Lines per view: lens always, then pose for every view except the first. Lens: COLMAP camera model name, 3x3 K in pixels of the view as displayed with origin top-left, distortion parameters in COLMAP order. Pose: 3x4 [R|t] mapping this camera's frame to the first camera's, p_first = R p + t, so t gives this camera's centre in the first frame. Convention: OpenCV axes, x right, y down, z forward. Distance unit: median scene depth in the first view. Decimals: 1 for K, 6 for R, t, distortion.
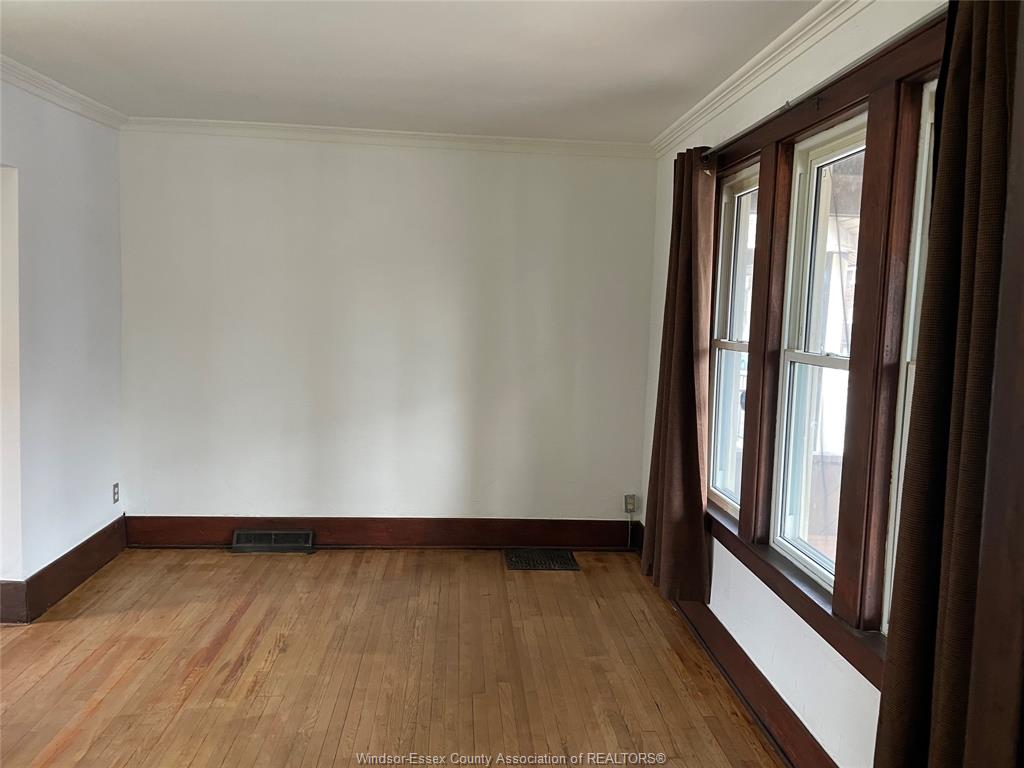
lens RADIAL K [[783.6, 0, 512.0], [0, 783.6, 384.0], [0, 0, 1]] dist [0.136372, -0.153724]
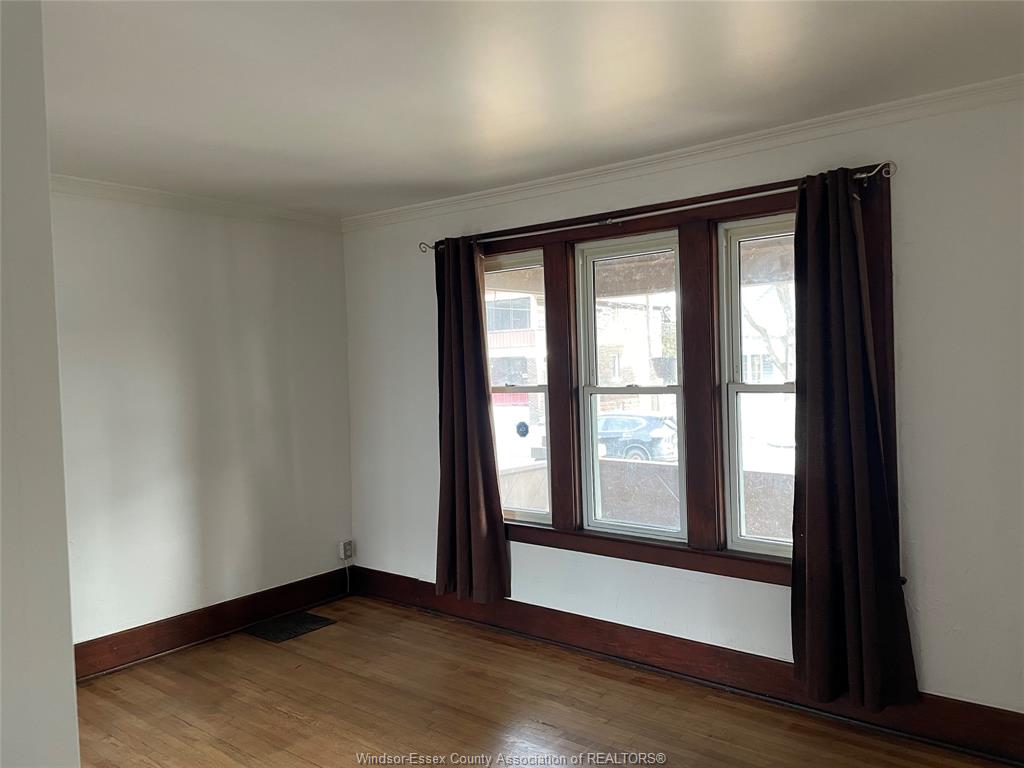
lens RADIAL K [[783.6, 0, 512.0], [0, 783.6, 384.0], [0, 0, 1]] dist [0.136372, -0.153724]
pose [[0.676977, -0.069676, 0.732699, -0.506393], [0.124504, 0.992003, -0.020702, -0.022642], [-0.725397, 0.105239, 0.680238, 0.096736]]
